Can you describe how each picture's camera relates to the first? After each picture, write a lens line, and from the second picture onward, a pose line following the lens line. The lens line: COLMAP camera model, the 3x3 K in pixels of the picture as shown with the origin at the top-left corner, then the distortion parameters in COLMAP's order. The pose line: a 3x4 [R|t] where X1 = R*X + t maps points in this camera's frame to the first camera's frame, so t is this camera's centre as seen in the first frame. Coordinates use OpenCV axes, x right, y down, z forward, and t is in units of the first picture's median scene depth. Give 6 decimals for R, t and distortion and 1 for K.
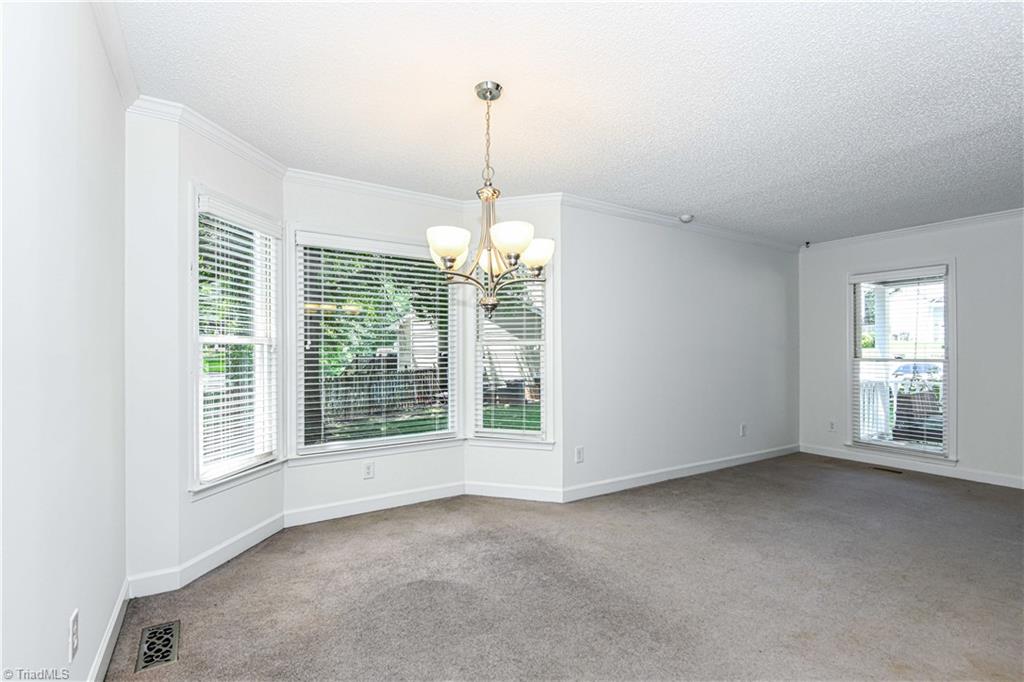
lens RADIAL K [[469.0, 0, 508.2], [0, 469.0, 347.1], [0, 0, 1]] dist [0.012749, -0.011879]
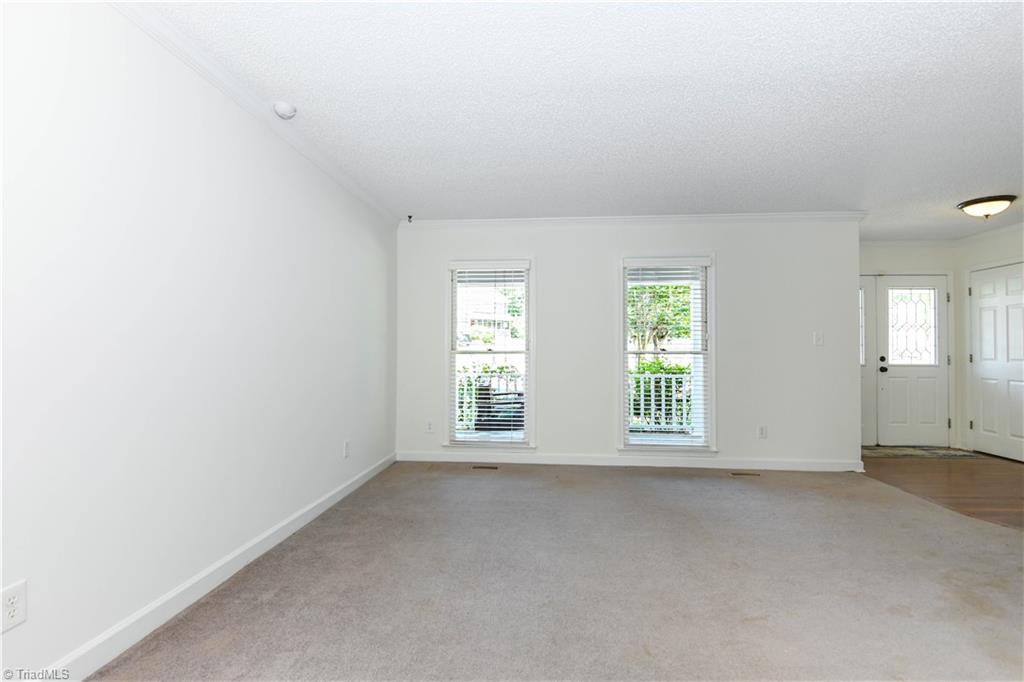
lens RADIAL K [[469.0, 0, 511.6], [0, 469.0, 343.3], [0, 0, 1]] dist [0.012749, -0.011879]
pose [[0.605977, 0.012014, 0.795391, 0.089678], [-0.007283, 0.999928, -0.009555, 0.020799], [-0.795448, -0.000003, 0.606021, 0.429335]]
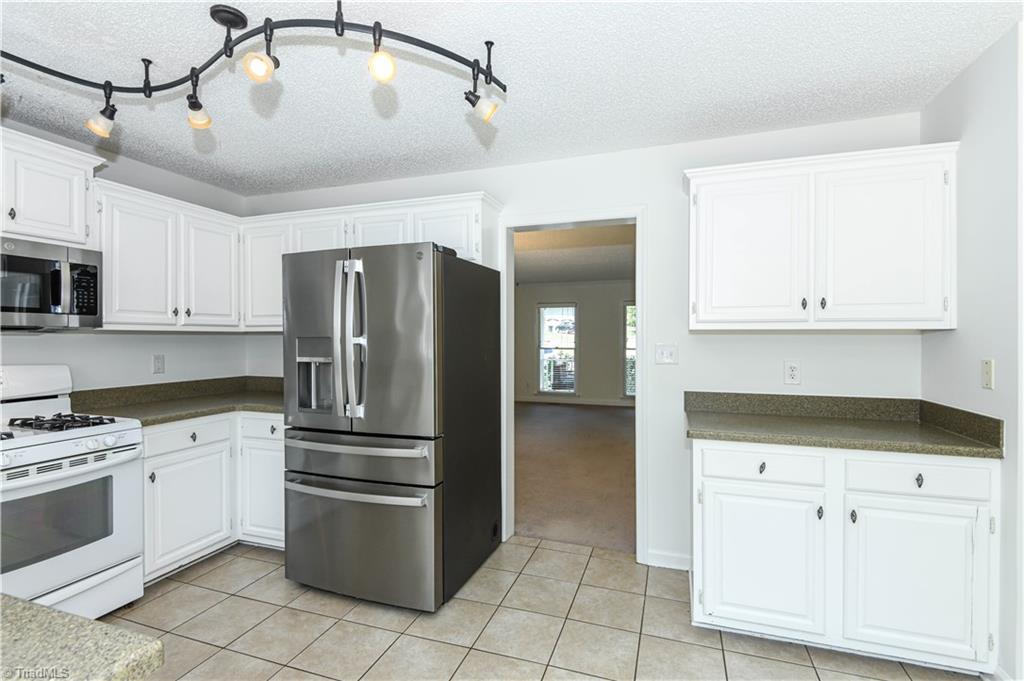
lens RADIAL K [[469.0, 0, 520.7], [0, 469.0, 340.6], [0, 0, 1]] dist [0.012749, -0.011879]
pose [[0.763690, -0.005183, 0.645563, -0.663115], [-0.004356, 0.999904, 0.013180, -0.036749], [-0.645569, -0.012878, 0.763593, -0.486312]]
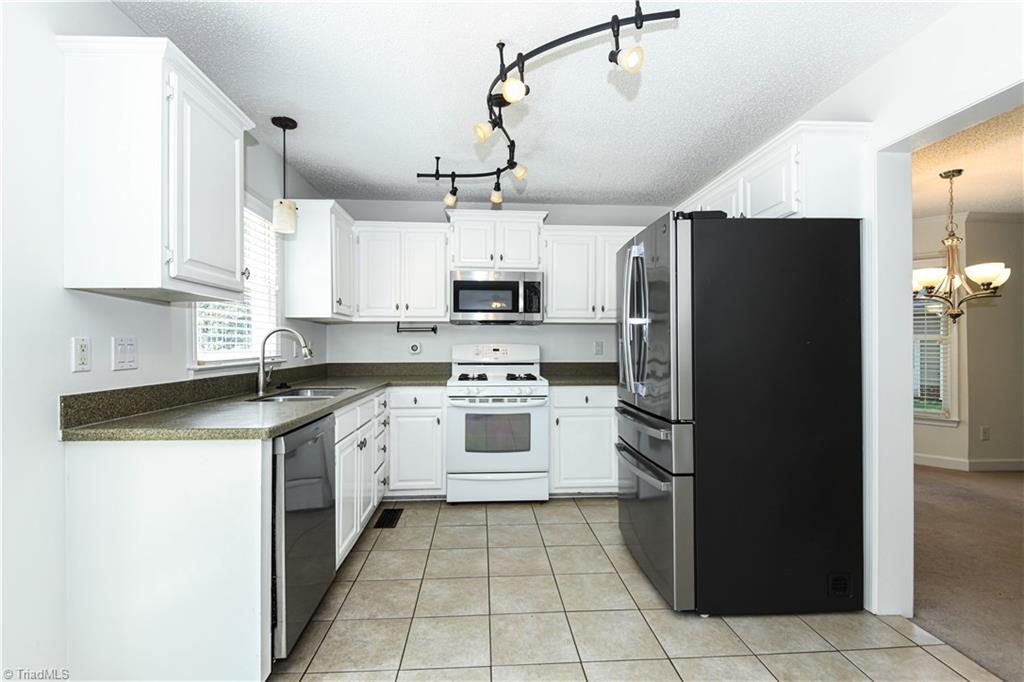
lens RADIAL K [[469.0, 0, 510.6], [0, 469.0, 340.8], [0, 0, 1]] dist [0.012749, -0.011879]
pose [[0.884683, -0.001975, -0.466189, -0.317405], [0.002113, 0.999998, -0.000225, -0.003737], [0.466188, -0.000786, 0.884685, -0.534780]]
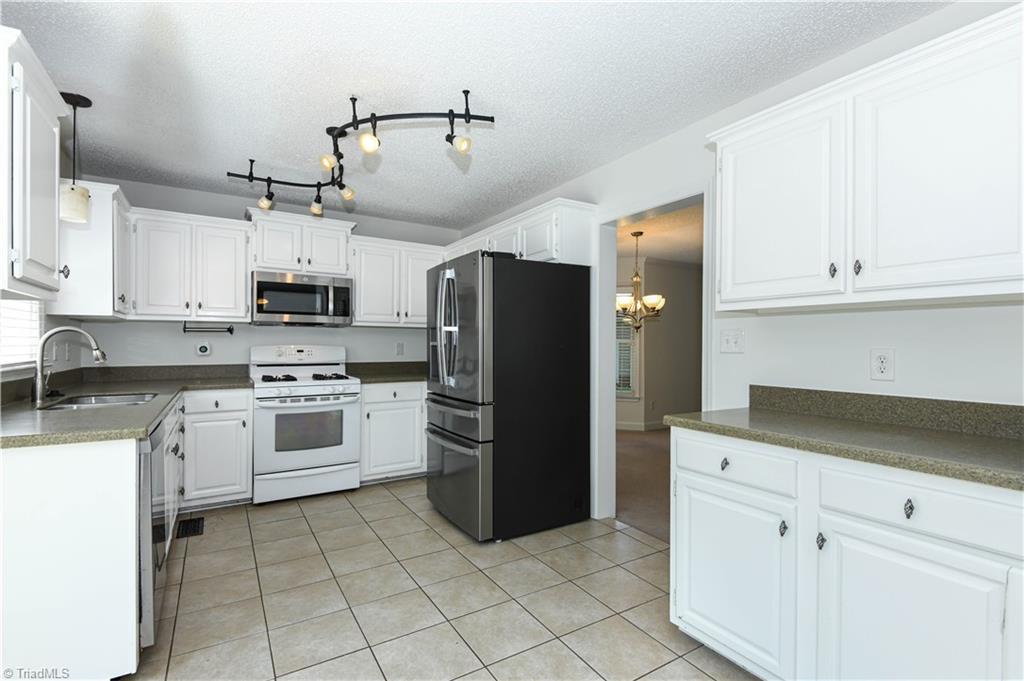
lens RADIAL K [[469.0, 0, 522.4], [0, 469.0, 344.0], [0, 0, 1]] dist [0.012749, -0.011879]
pose [[0.999632, 0.006032, 0.026454, -0.354065], [-0.006203, 0.999960, 0.006379, -0.009359], [-0.026414, -0.006541, 0.999630, -0.693164]]
